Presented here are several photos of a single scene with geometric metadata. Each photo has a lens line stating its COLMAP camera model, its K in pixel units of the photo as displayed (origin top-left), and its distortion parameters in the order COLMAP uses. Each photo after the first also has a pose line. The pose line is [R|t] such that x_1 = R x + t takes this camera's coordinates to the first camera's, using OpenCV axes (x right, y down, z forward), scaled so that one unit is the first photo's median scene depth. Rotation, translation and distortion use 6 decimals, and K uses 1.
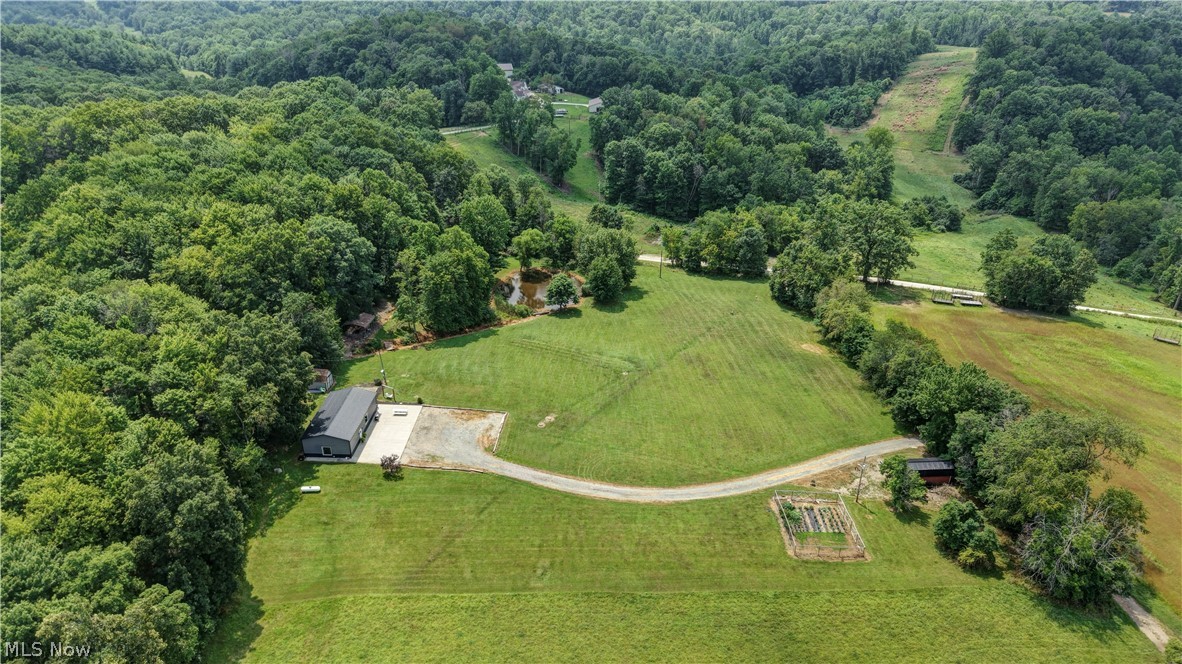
lens RADIAL K [[783.2, 0, 584.4], [0, 783.2, 332.2], [0, 0, 1]] dist [0.023134, -0.023569]
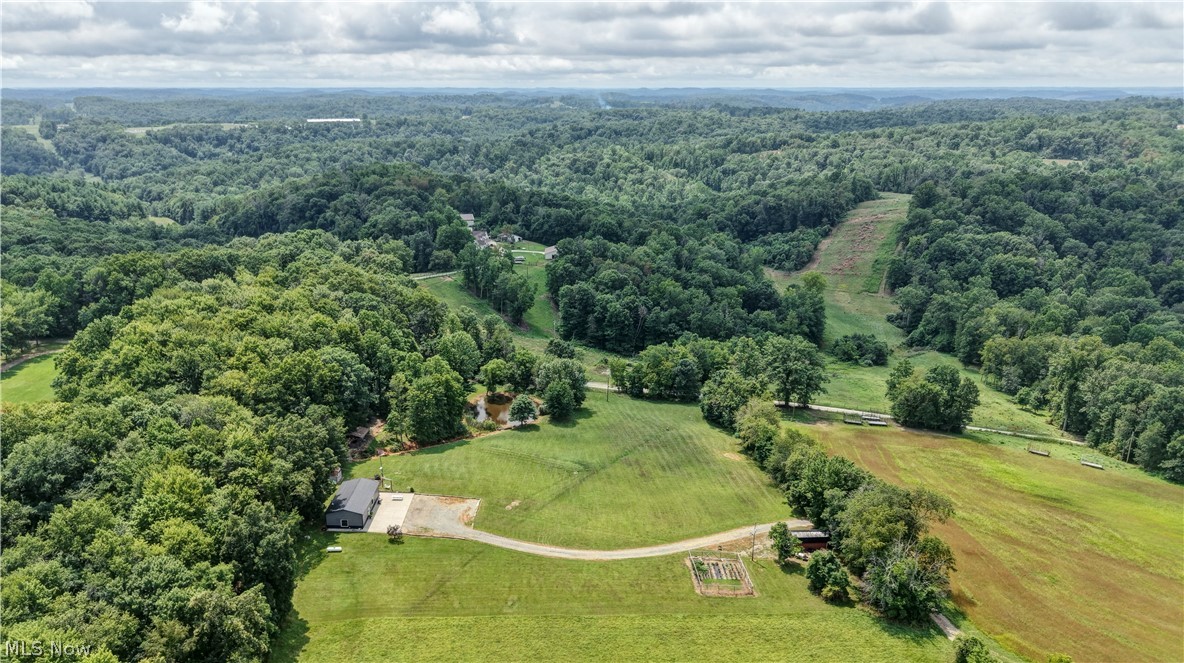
lens RADIAL K [[838.0, 0, 535.3], [0, 838.0, 364.1], [0, 0, 1]] dist [0.073153, -0.129673]
pose [[0.999984, -0.001121, -0.005565, -0.003729], [0.000329, 0.990091, -0.140430, 0.073237], [0.005667, 0.140426, 0.990075, -0.348538]]
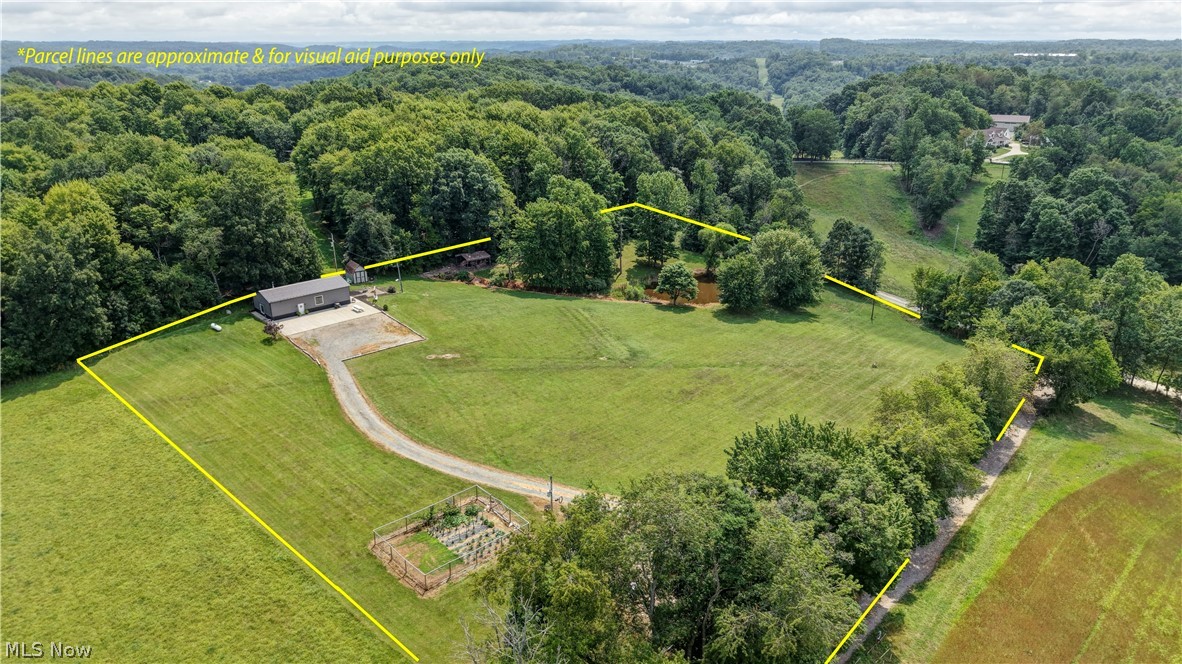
lens RADIAL K [[783.2, 0, 584.4], [0, 783.2, 332.2], [0, 0, 1]] dist [0.023134, -0.023569]
pose [[0.709493, 0.242657, -0.661617, 0.607493], [-0.307910, 0.951232, 0.018686, 0.019891], [0.633886, 0.190460, 0.749609, 0.397663]]
